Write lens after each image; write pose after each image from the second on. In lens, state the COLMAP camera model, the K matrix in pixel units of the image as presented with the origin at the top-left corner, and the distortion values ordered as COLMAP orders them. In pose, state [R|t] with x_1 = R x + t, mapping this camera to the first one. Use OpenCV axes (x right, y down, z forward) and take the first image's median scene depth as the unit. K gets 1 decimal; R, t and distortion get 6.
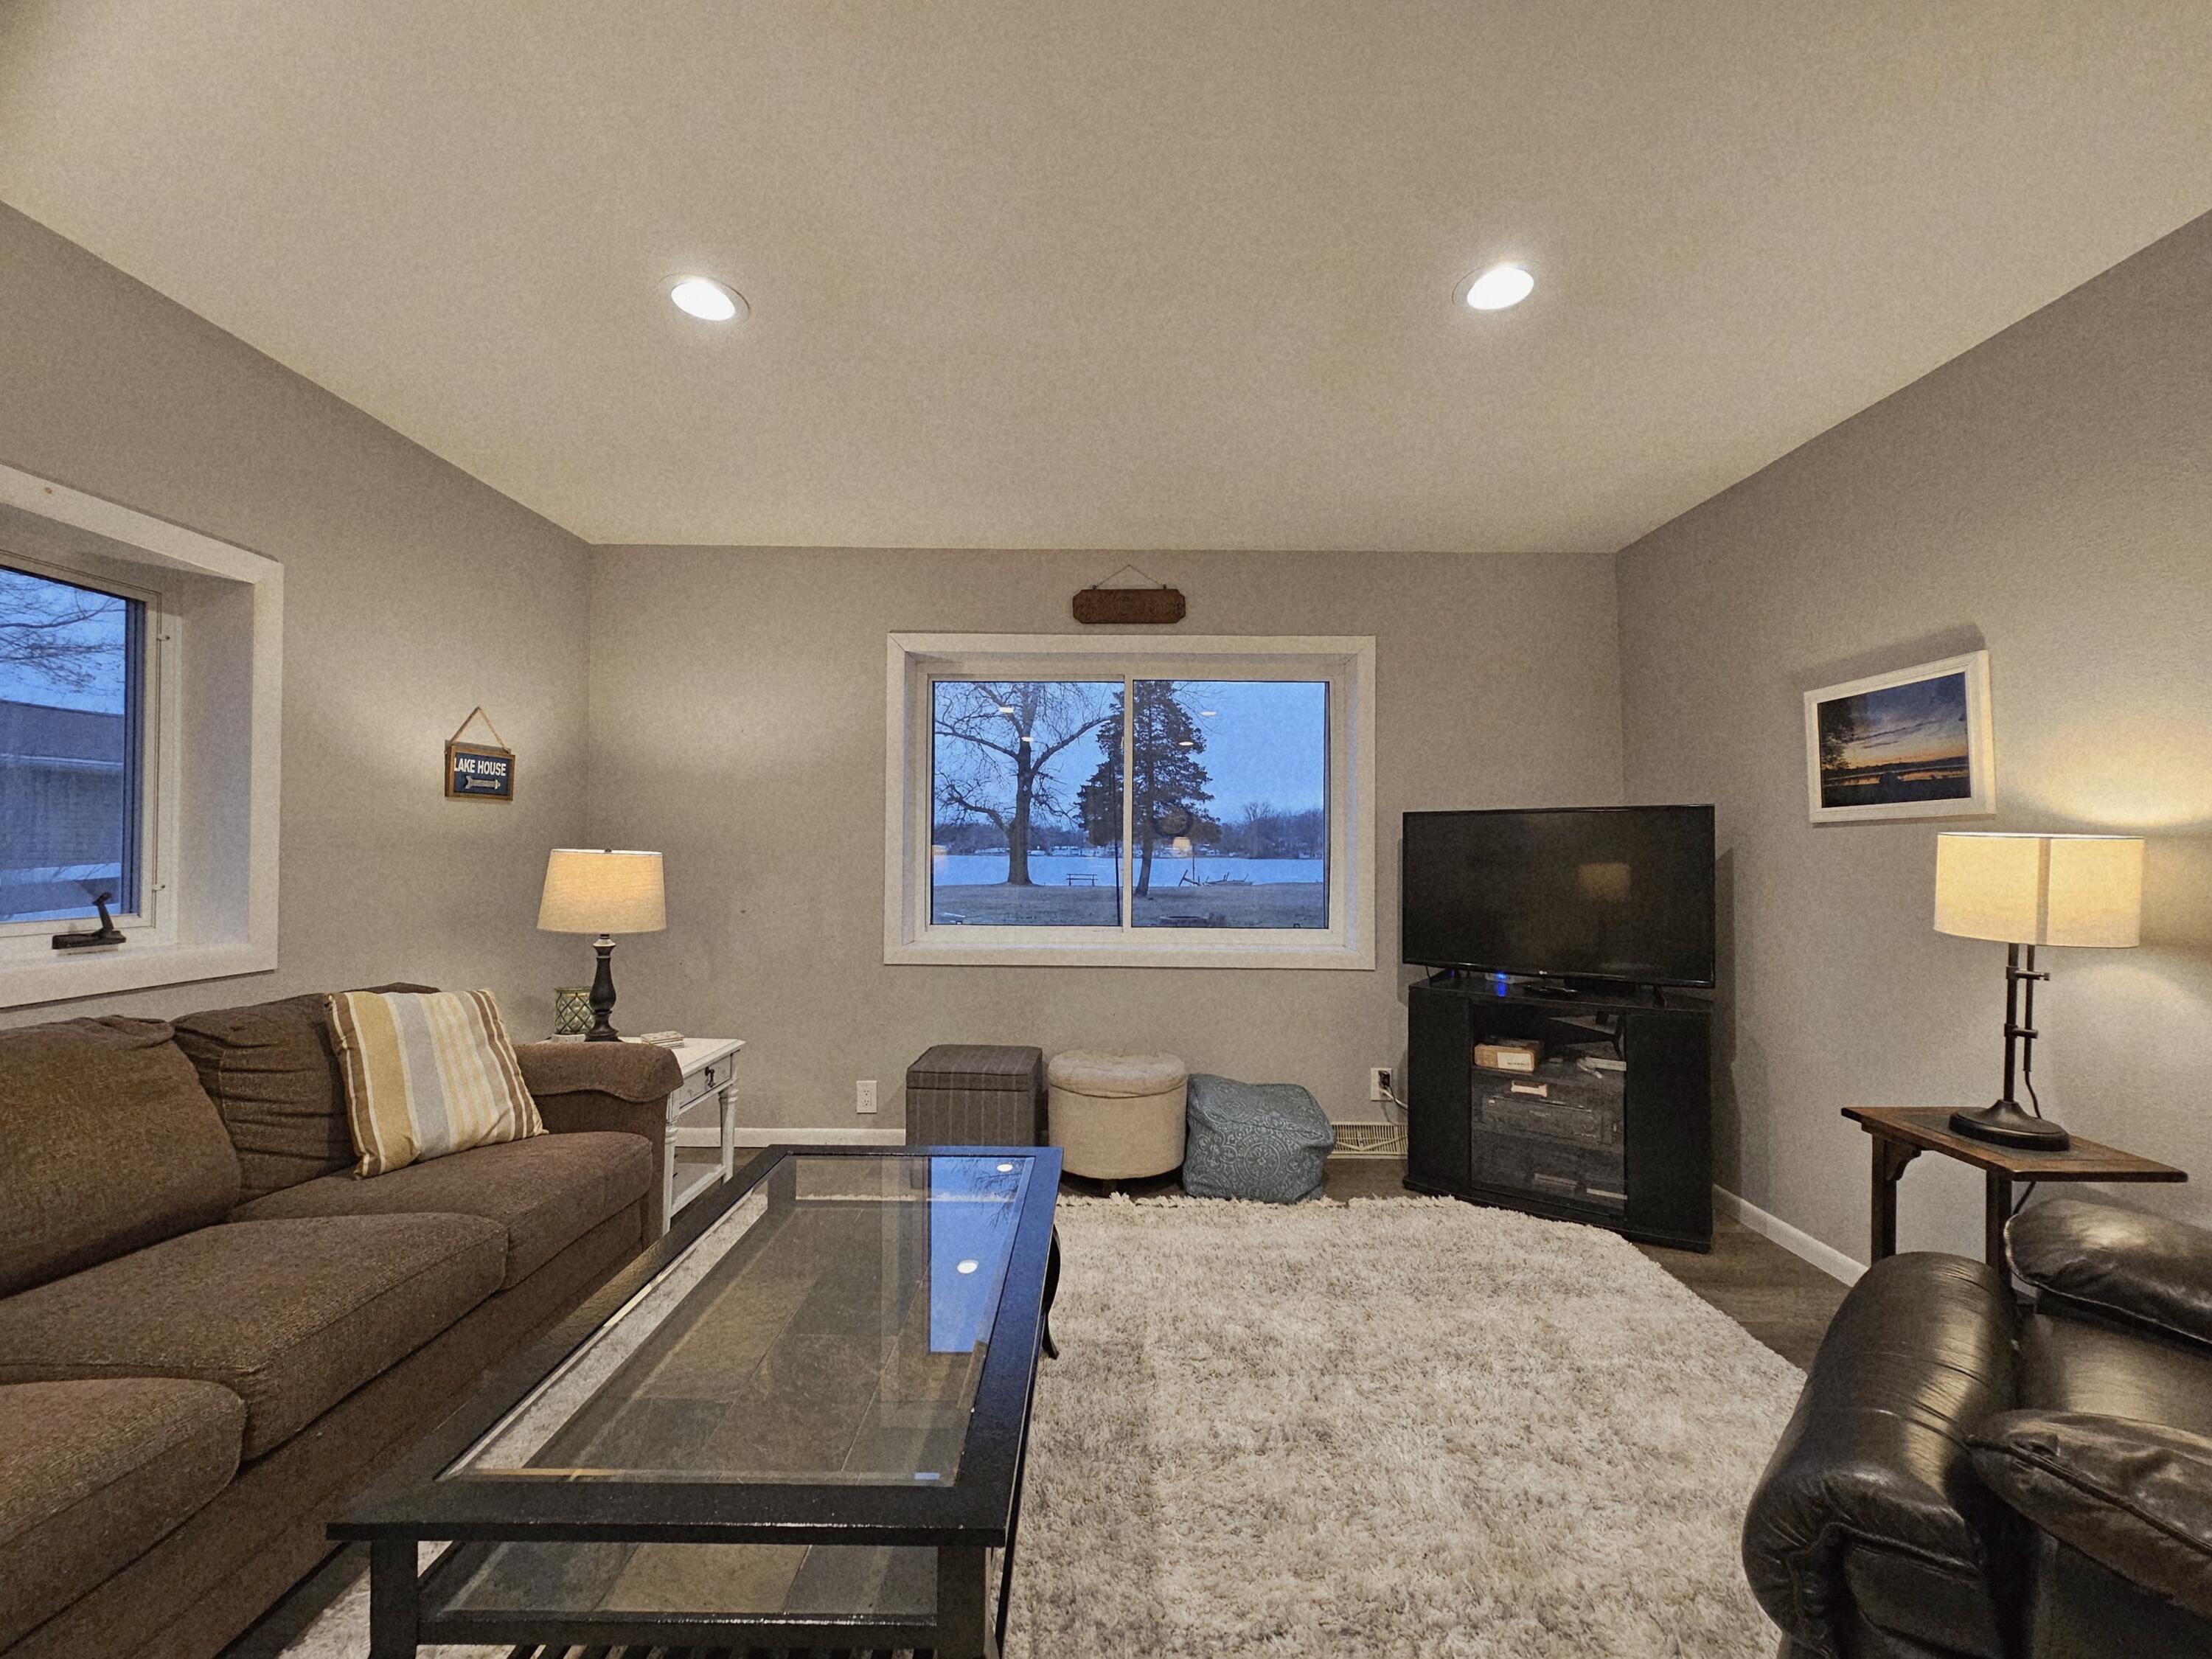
lens RADIAL K [[916.5, 0, 1092.0], [0, 916.5, 836.7], [0, 0, 1]] dist [-0.007157, 0.005058]
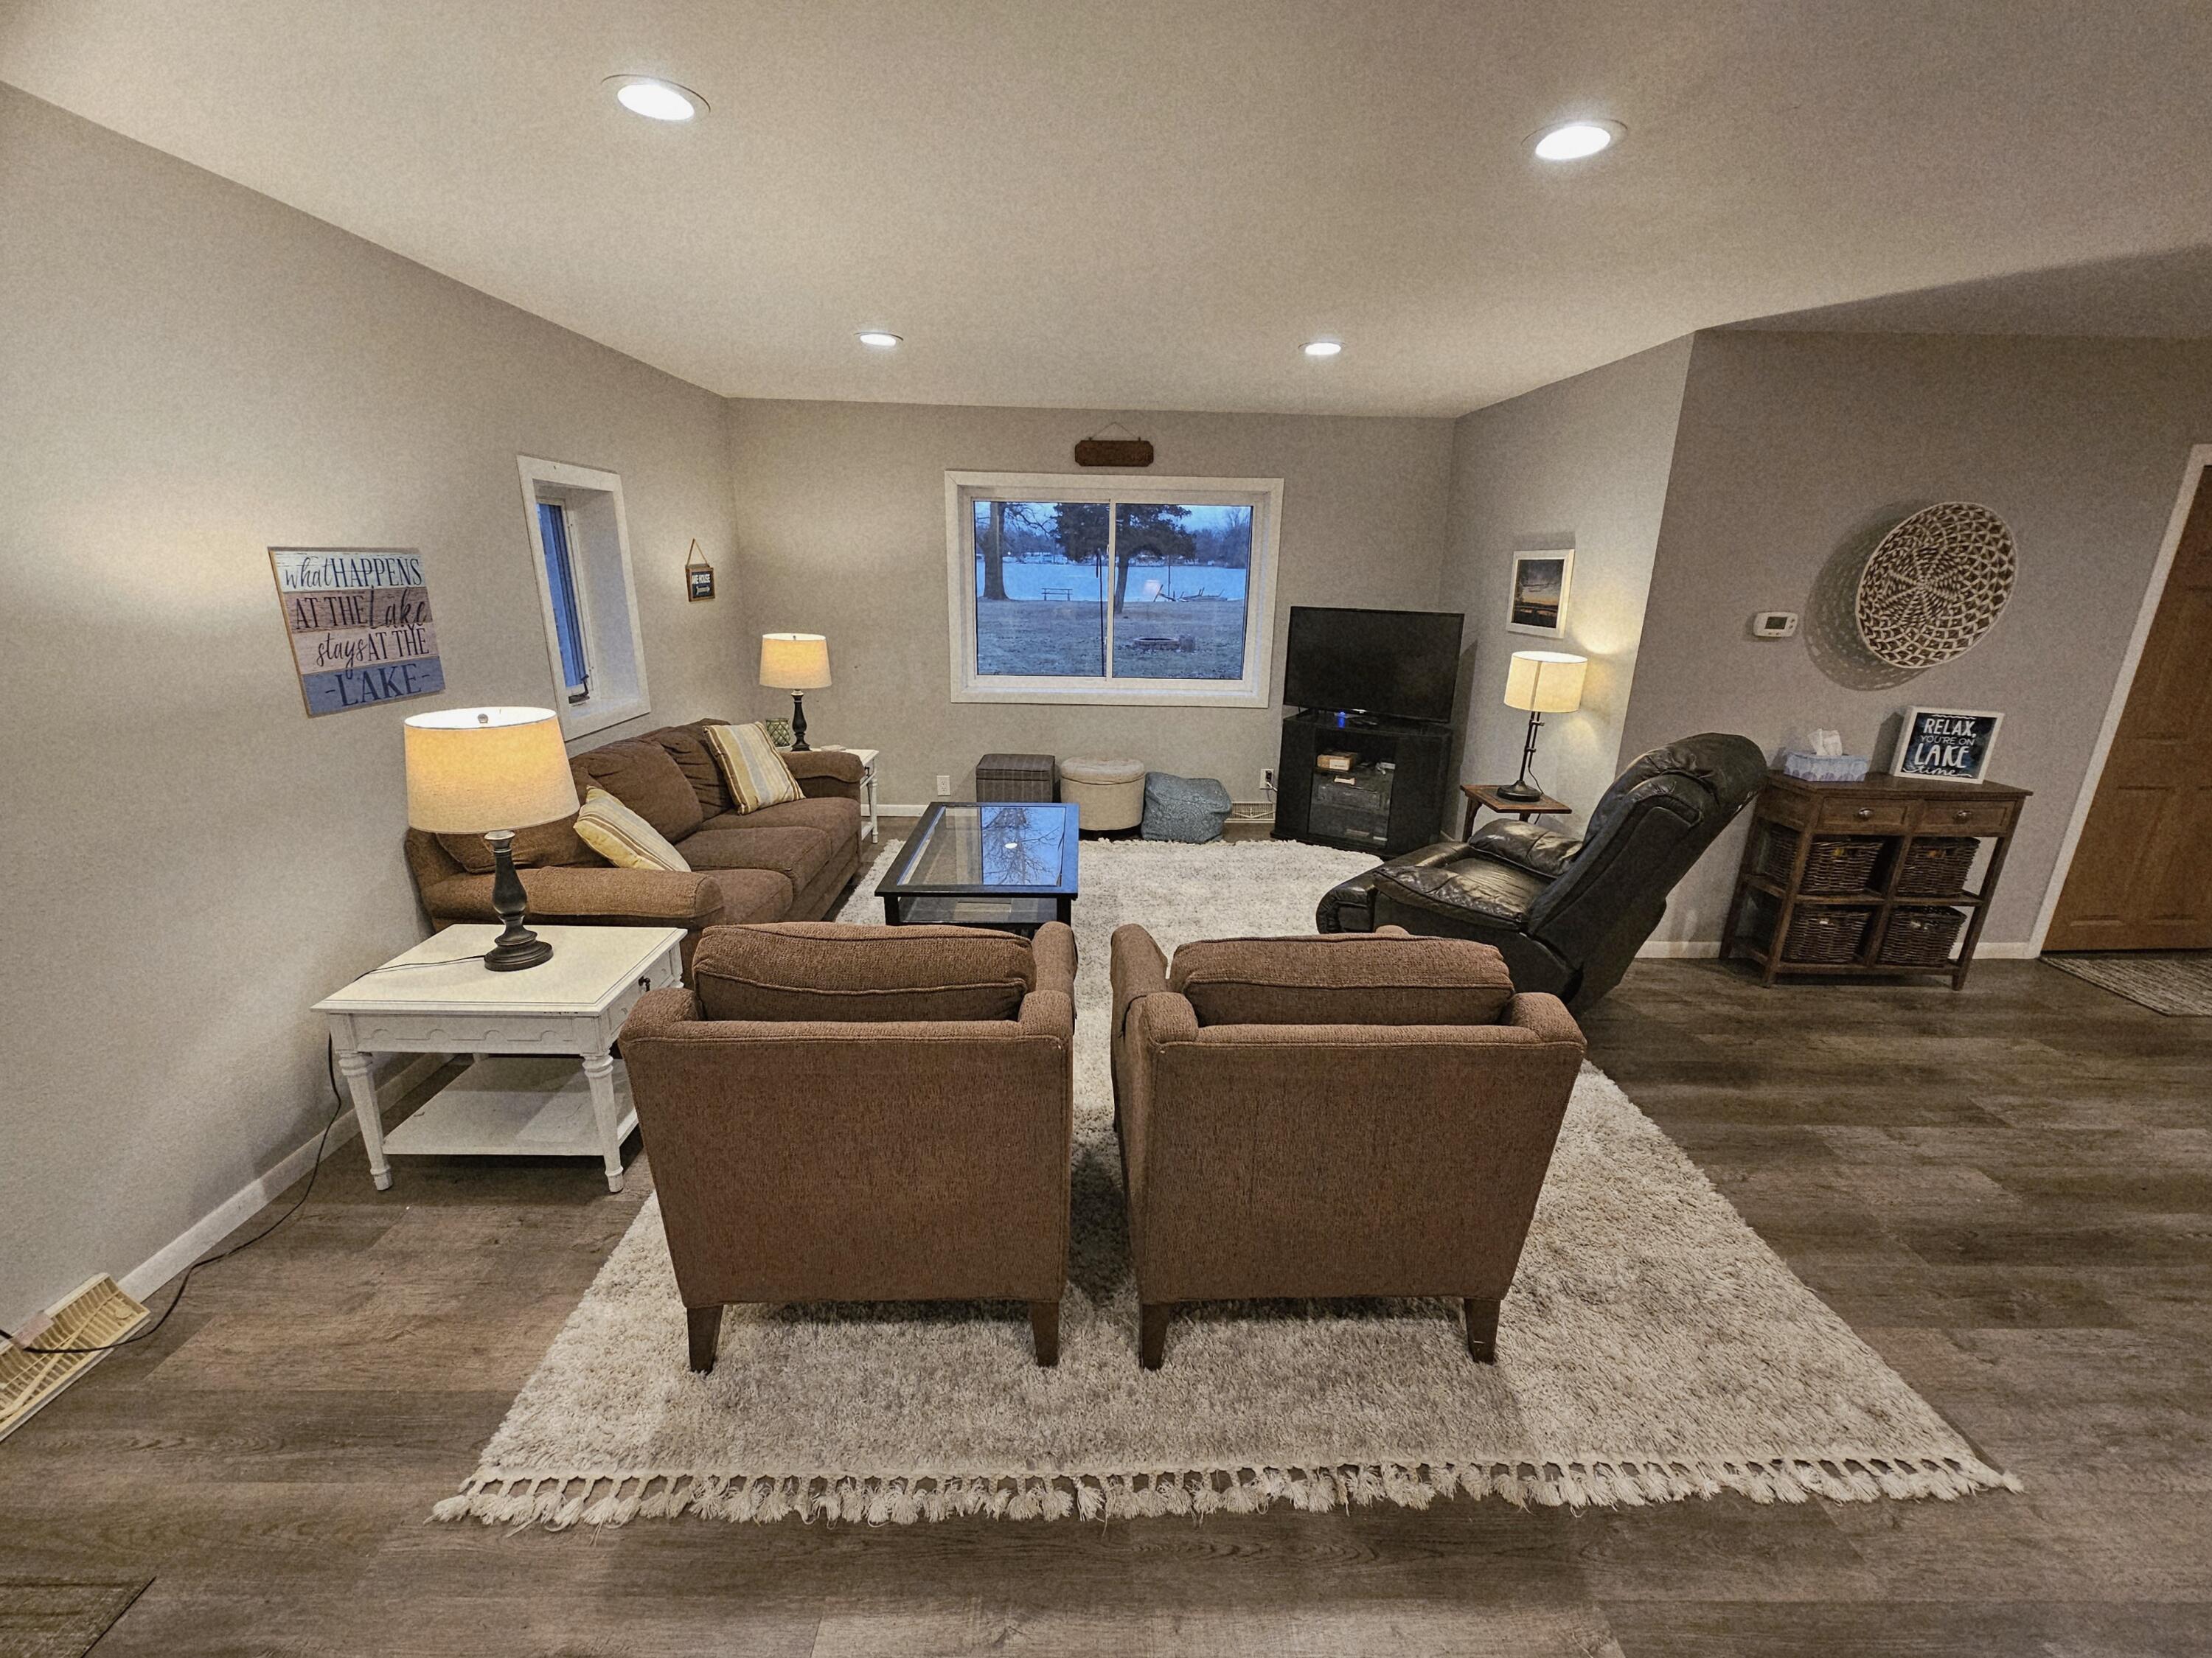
lens RADIAL K [[907.6, 0, 1100.1], [0, 907.6, 834.0], [0, 0, 1]] dist [-0.003397, -0.000157]
pose [[0.999303, 0.000709, 0.037314, -0.040792], [-0.012054, 0.952360, 0.304737, -0.139534], [-0.035320, -0.304975, 0.951705, -0.626865]]
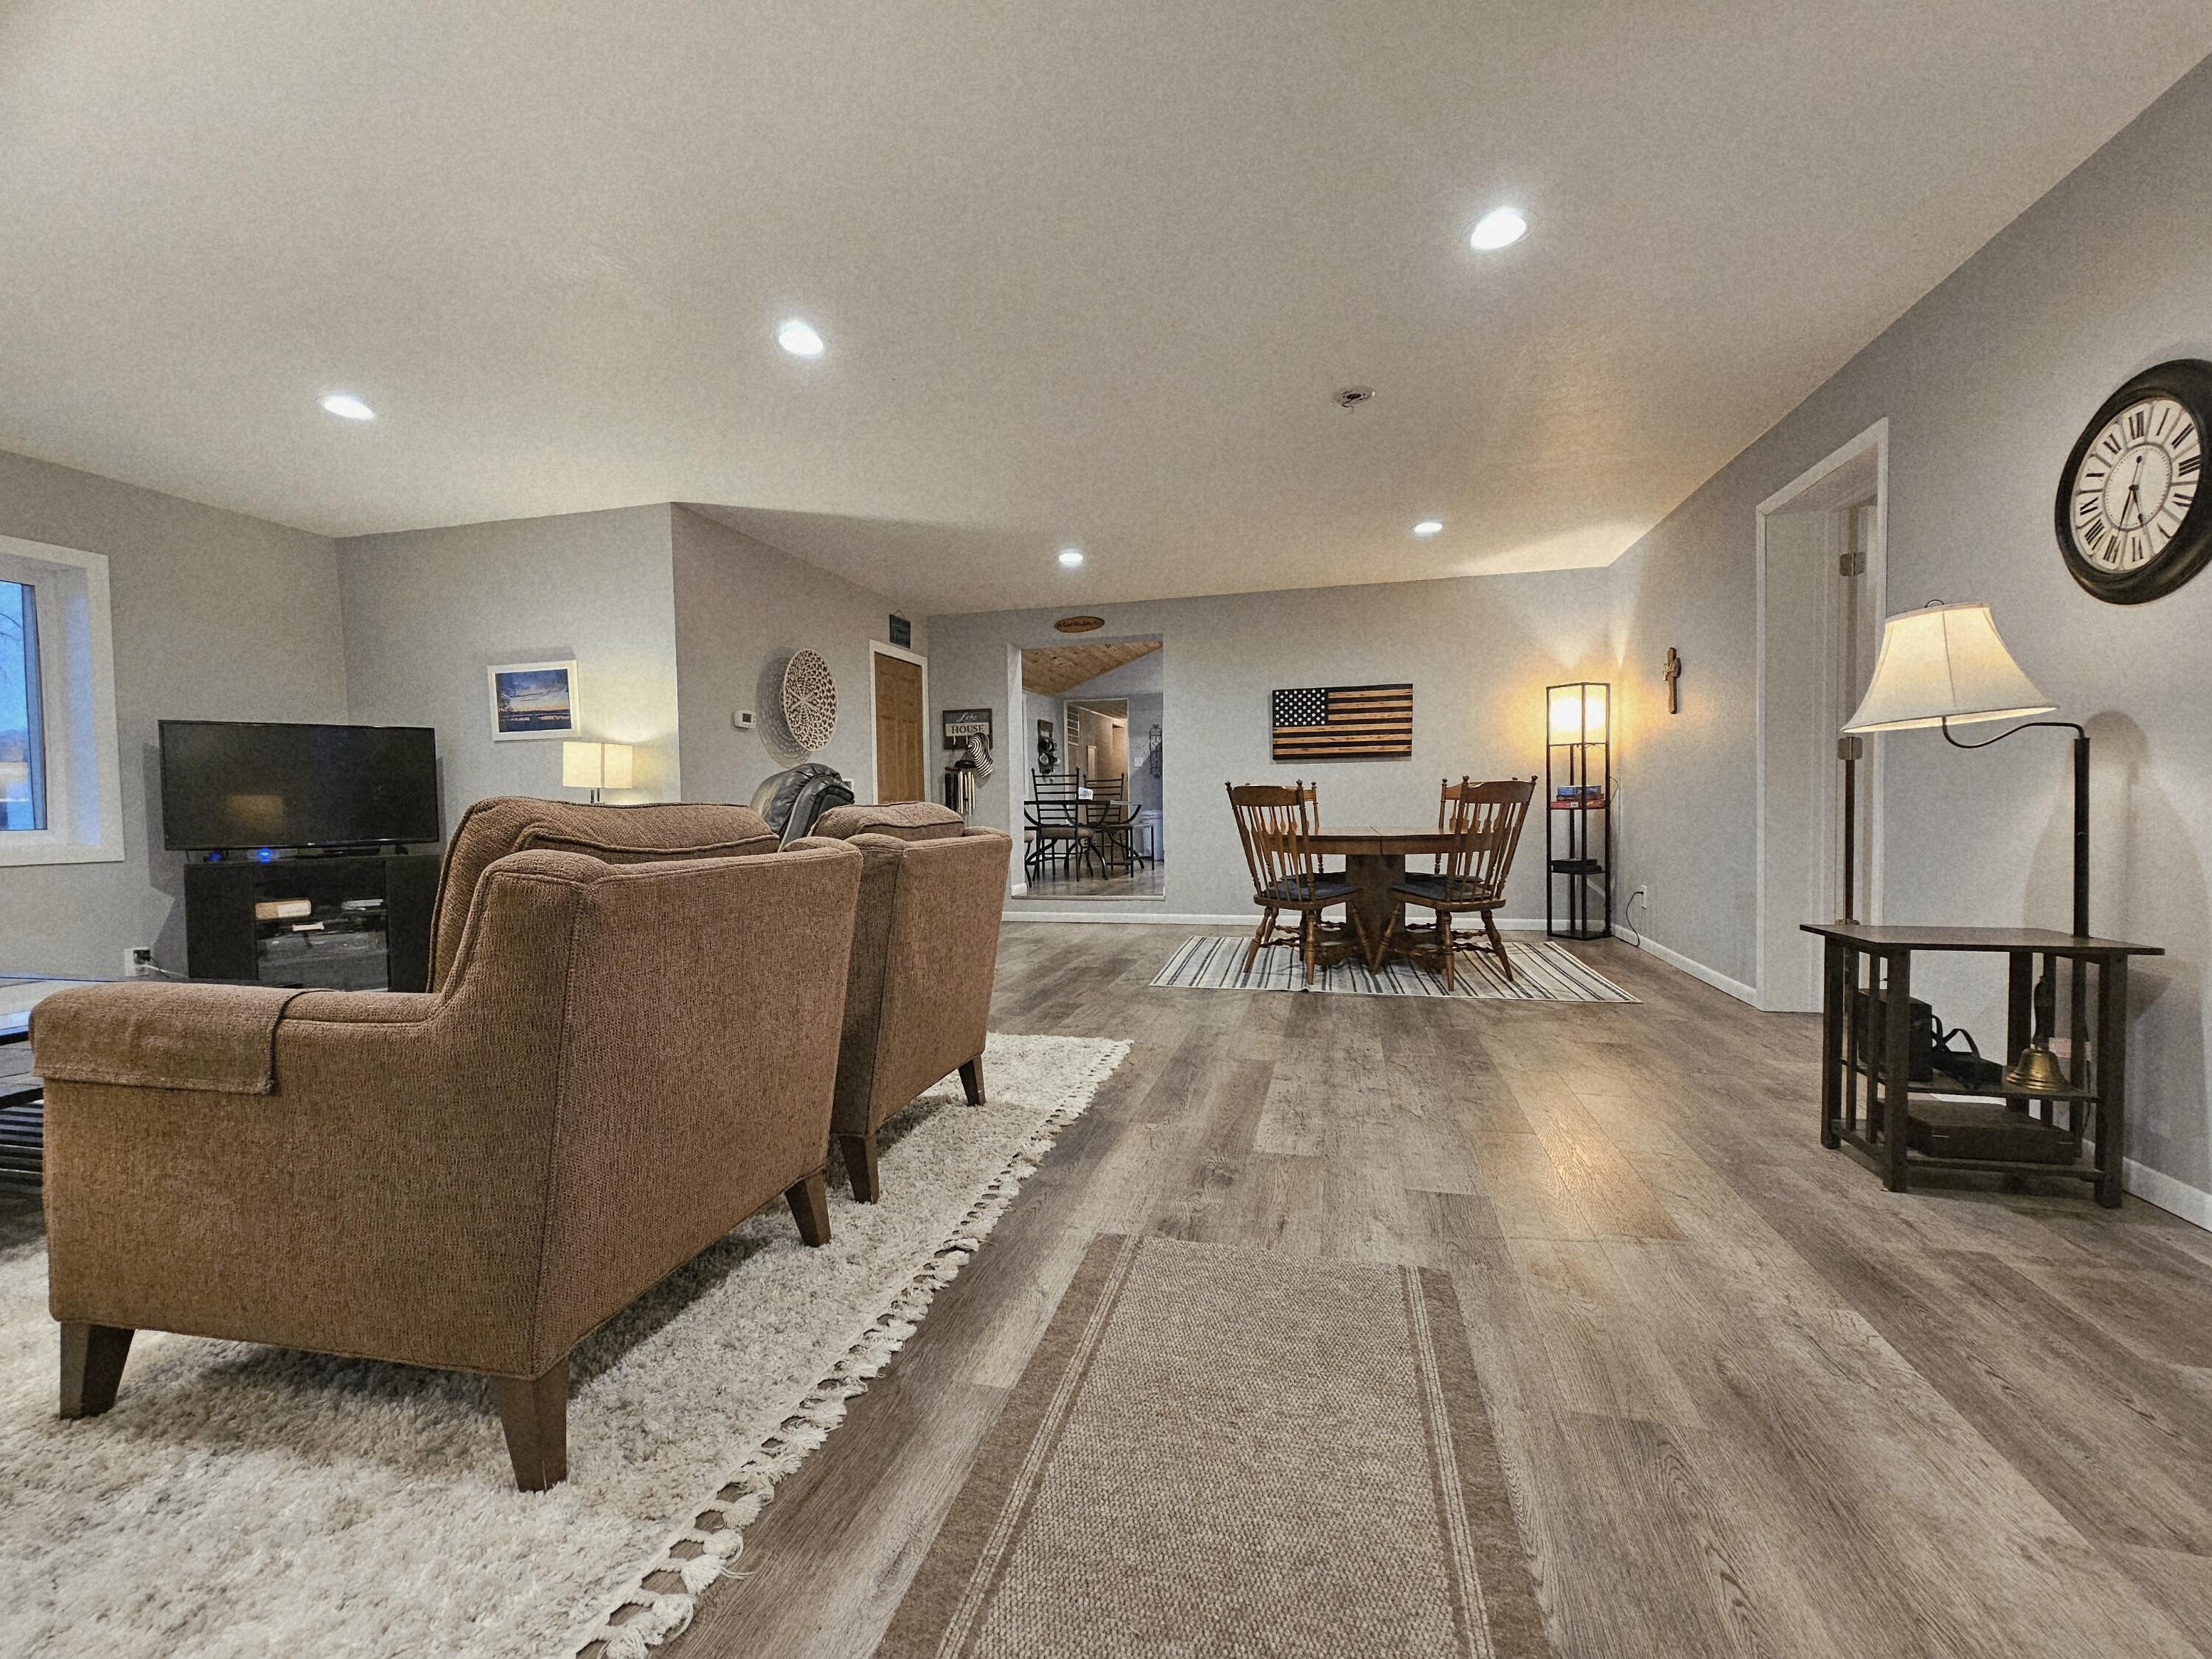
lens RADIAL K [[916.5, 0, 1092.0], [0, 916.5, 836.7], [0, 0, 1]] dist [-0.007157, 0.005058]
pose [[0.240894, -0.043959, 0.969555, -0.570987], [-0.001009, 0.998962, 0.045543, 0.076335], [-0.970551, -0.011949, 0.240600, -0.479605]]
